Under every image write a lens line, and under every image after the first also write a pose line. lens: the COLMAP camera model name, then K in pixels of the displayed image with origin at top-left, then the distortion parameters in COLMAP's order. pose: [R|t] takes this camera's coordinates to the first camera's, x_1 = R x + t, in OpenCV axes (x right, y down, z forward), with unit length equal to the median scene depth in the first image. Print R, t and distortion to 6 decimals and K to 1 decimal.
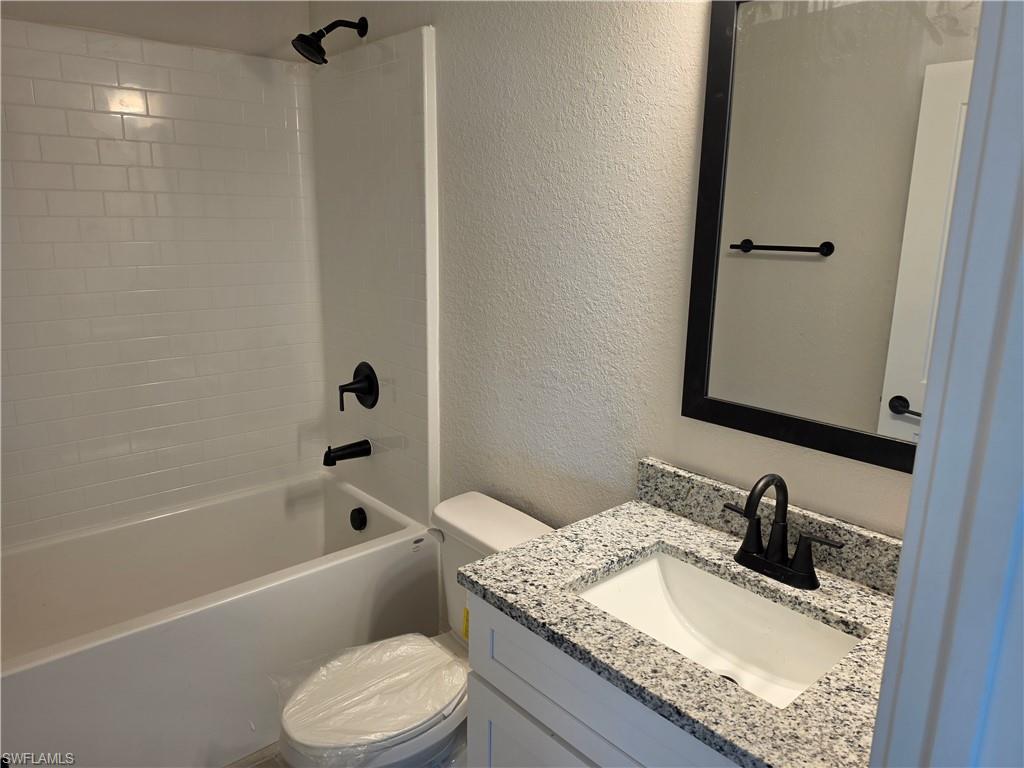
lens RADIAL K [[707.7, 0, 511.0], [0, 707.7, 382.8], [0, 0, 1]] dist [0.013087, -0.023889]
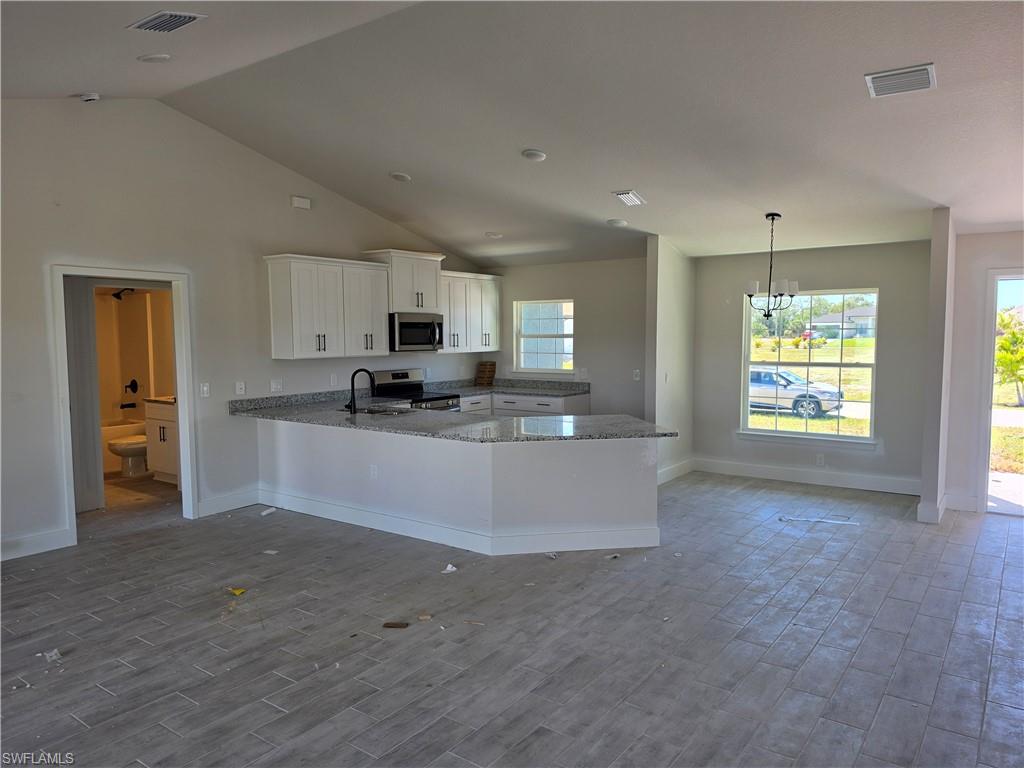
lens RADIAL K [[707.7, 0, 511.8], [0, 707.7, 393.4], [0, 0, 1]] dist [0.013087, -0.023889]
pose [[0.979166, -0.037340, 0.199601, 0.952460], [0.066359, 0.987820, -0.140738, 0.674388], [-0.191914, 0.151051, 0.969718, -2.838528]]
